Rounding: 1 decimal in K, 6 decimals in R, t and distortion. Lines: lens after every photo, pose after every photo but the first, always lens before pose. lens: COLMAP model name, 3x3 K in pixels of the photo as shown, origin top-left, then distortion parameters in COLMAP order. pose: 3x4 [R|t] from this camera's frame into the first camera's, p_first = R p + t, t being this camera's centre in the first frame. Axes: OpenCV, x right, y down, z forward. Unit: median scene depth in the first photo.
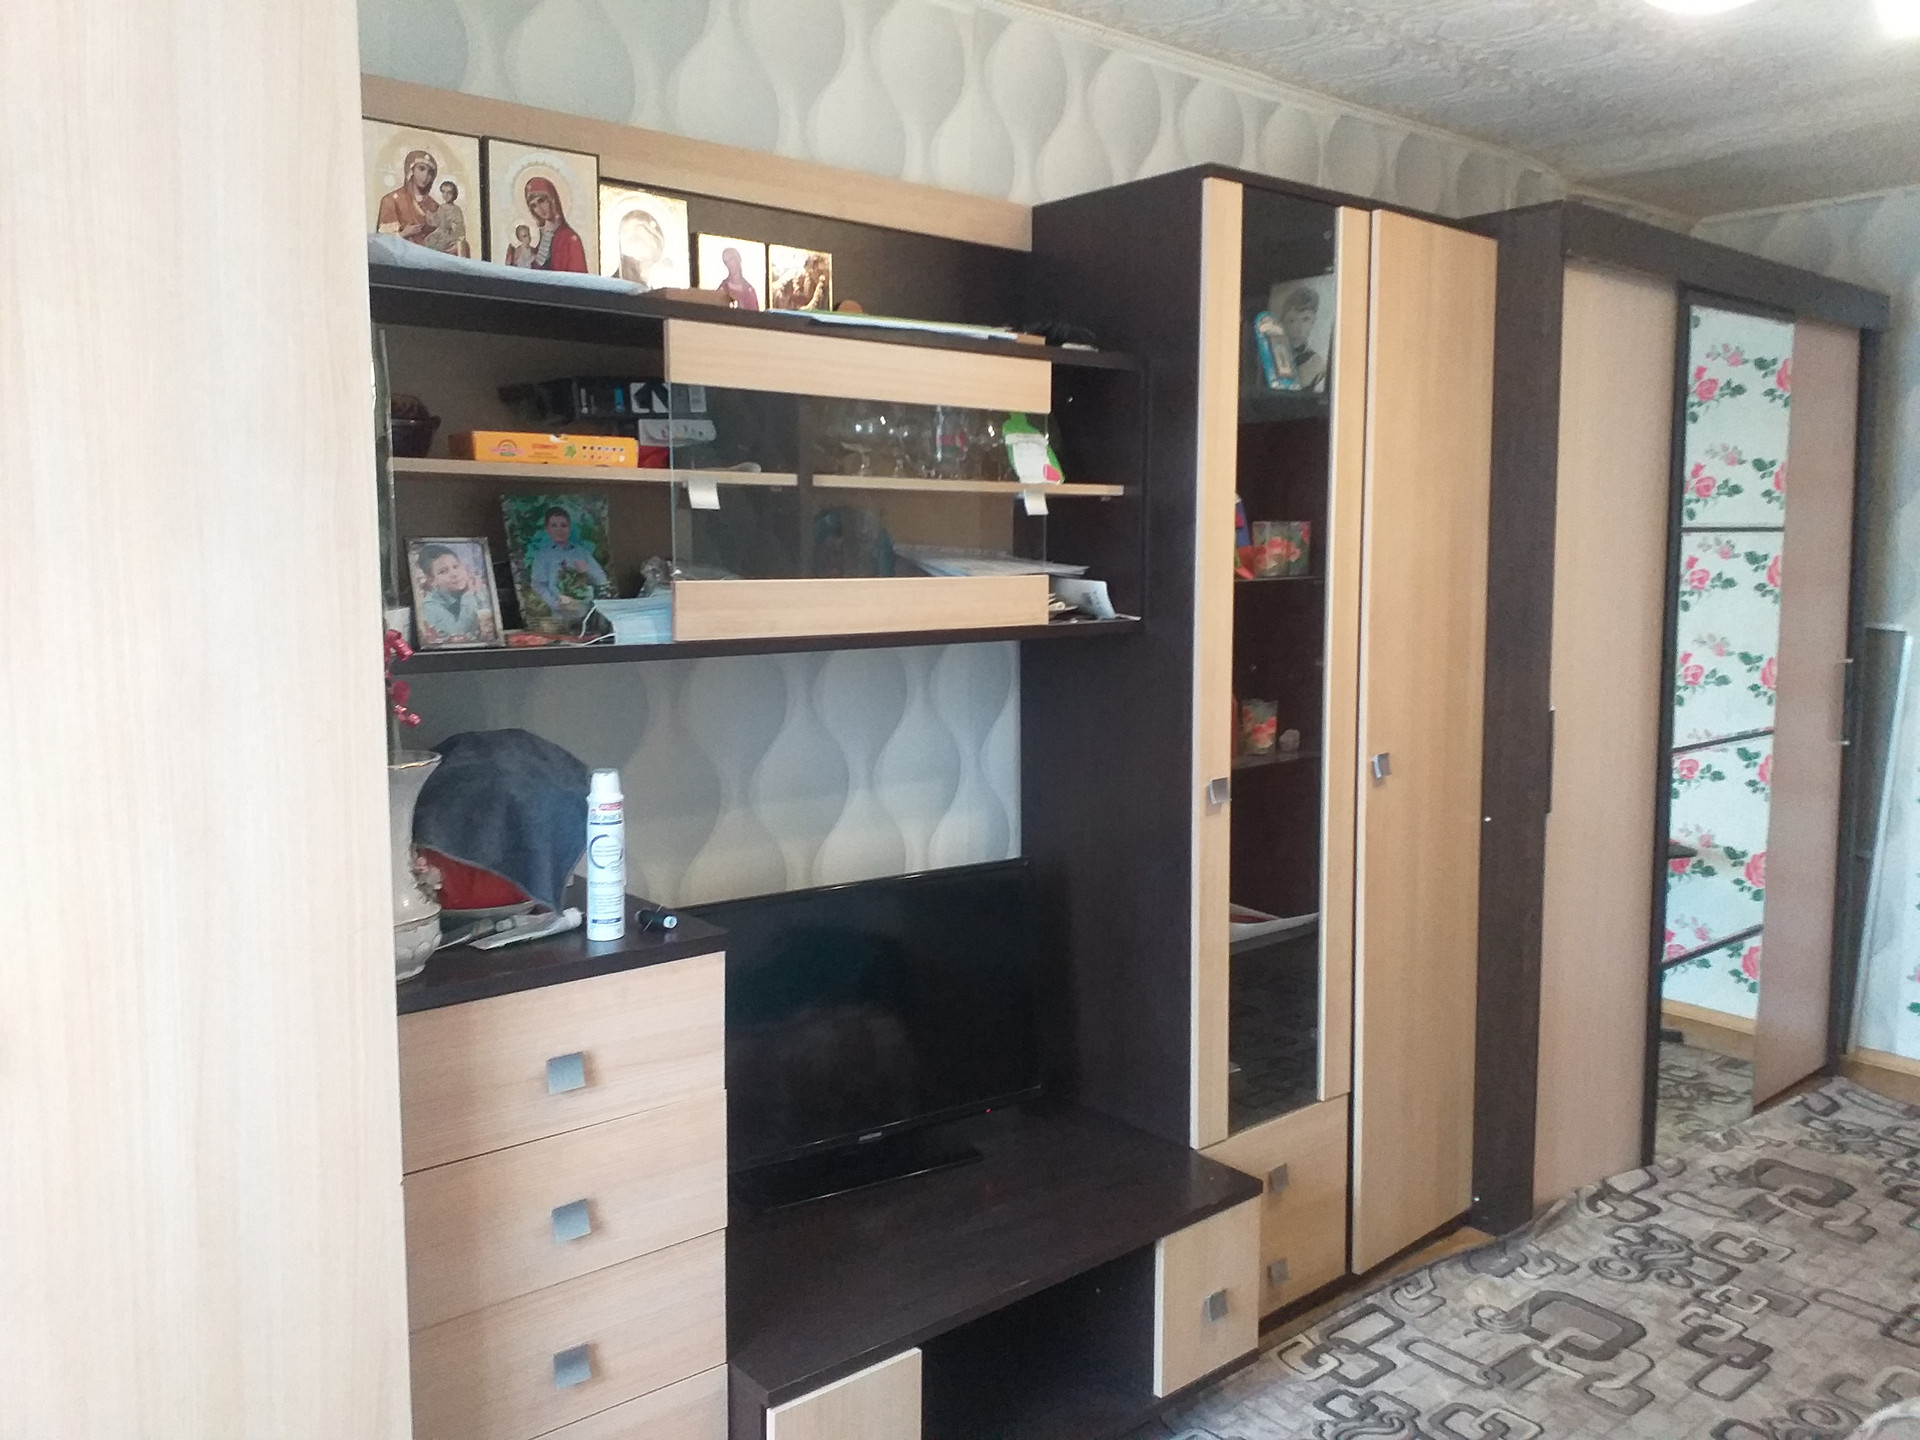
lens RADIAL K [[1503.6, 0, 960.0], [0, 1503.6, 720.0], [0, 0, 1]] dist [0.005219, 0.003097]
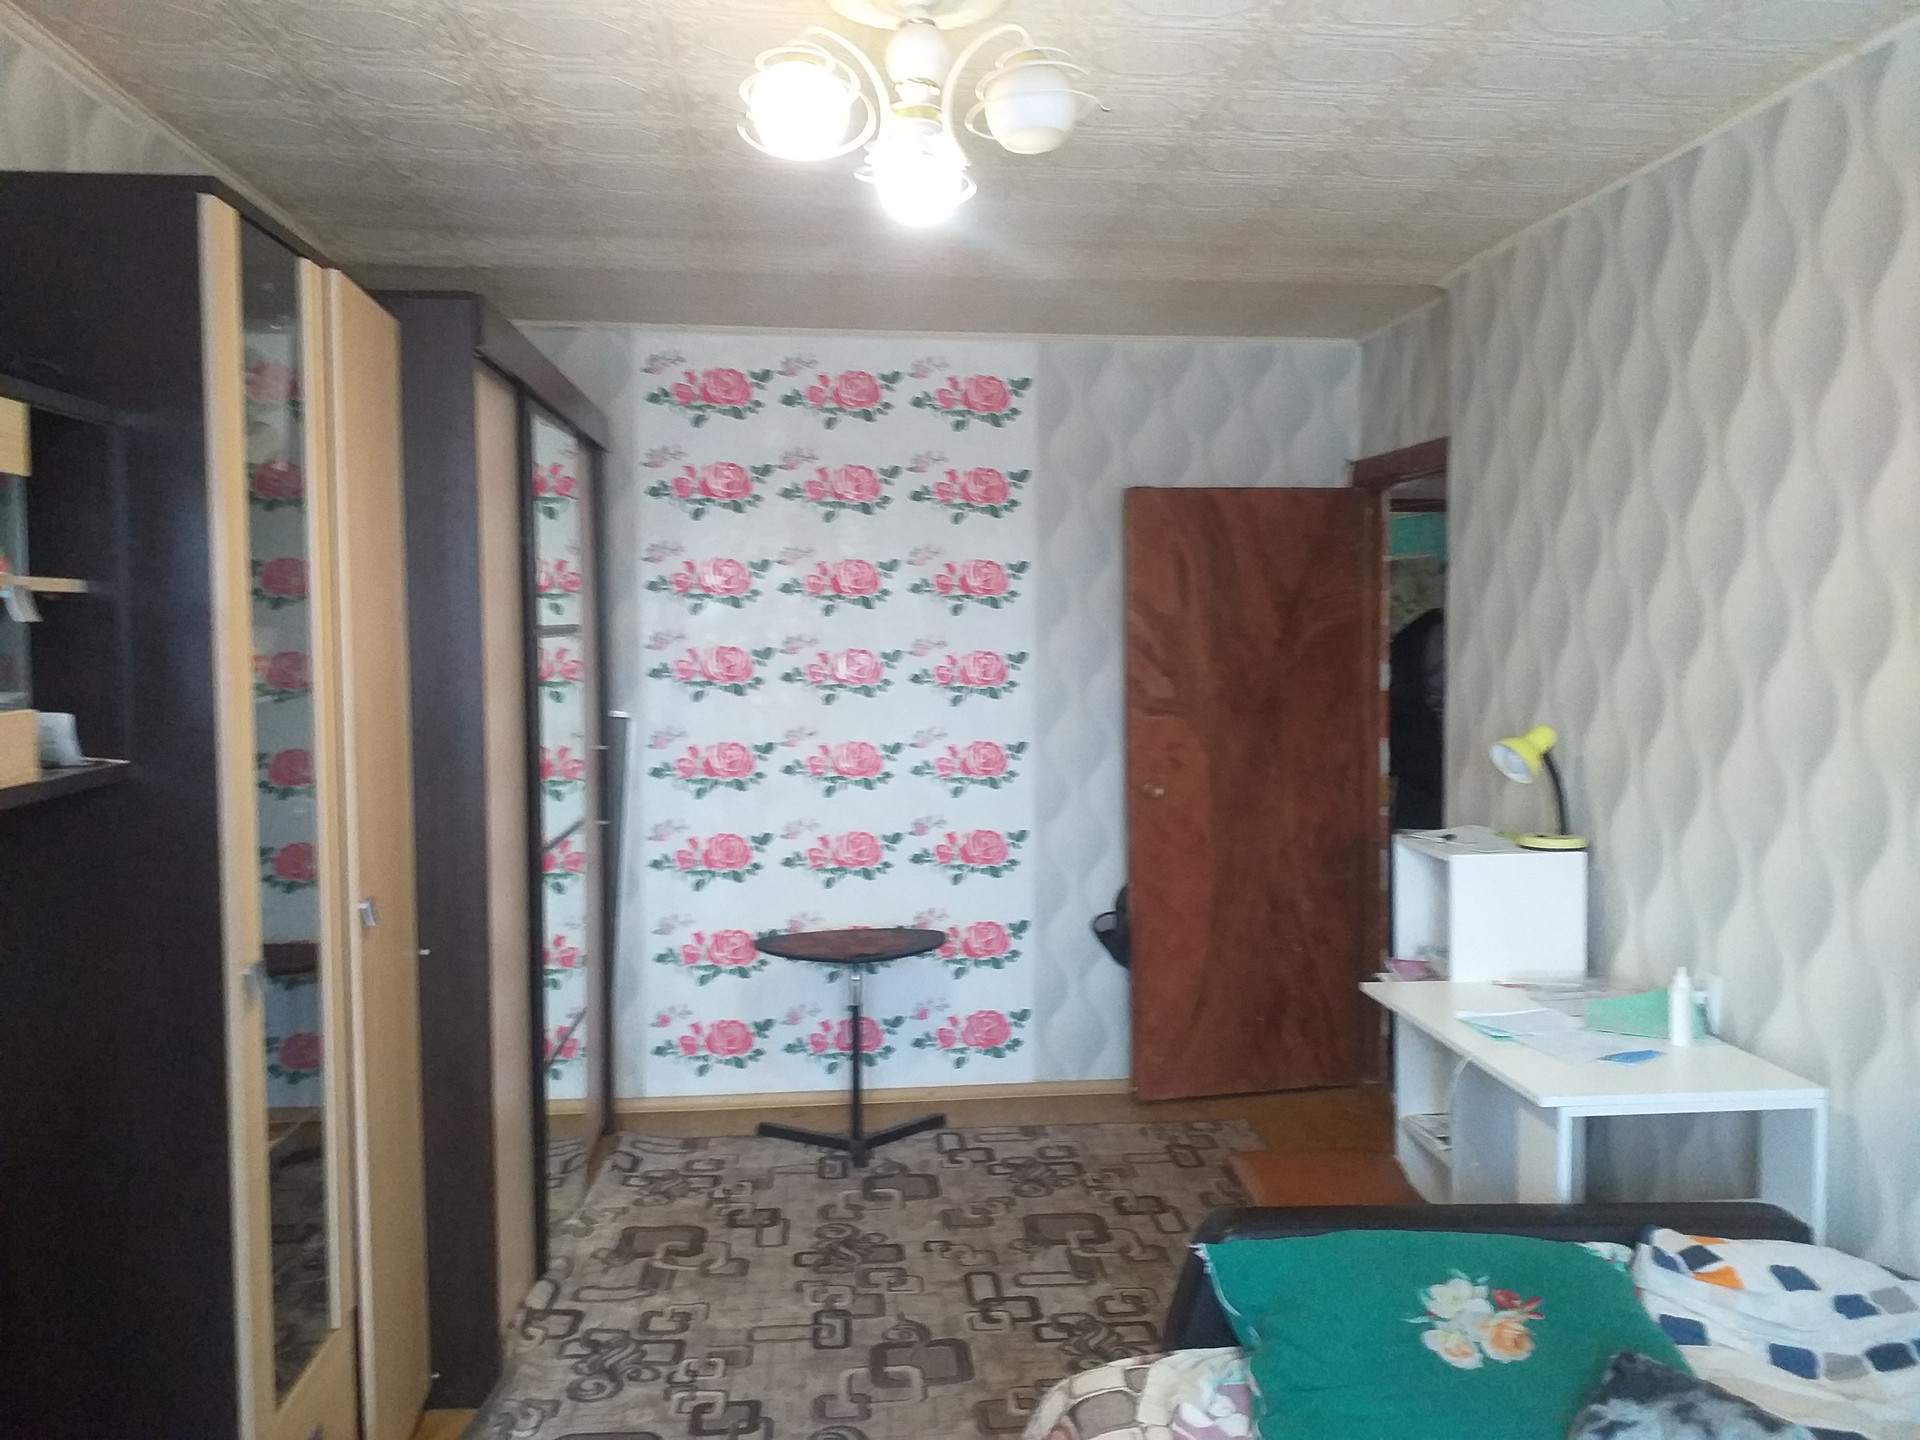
lens RADIAL K [[1533.8, 0, 960.0], [0, 1533.8, 720.0], [0, 0, 1]] dist [-0.003010, -0.003842]
pose [[0.575142, -0.051579, 0.816426, -0.207050], [0.094620, 0.995506, -0.003763, -0.038807], [-0.812563, 0.079414, 0.577438, 0.191484]]
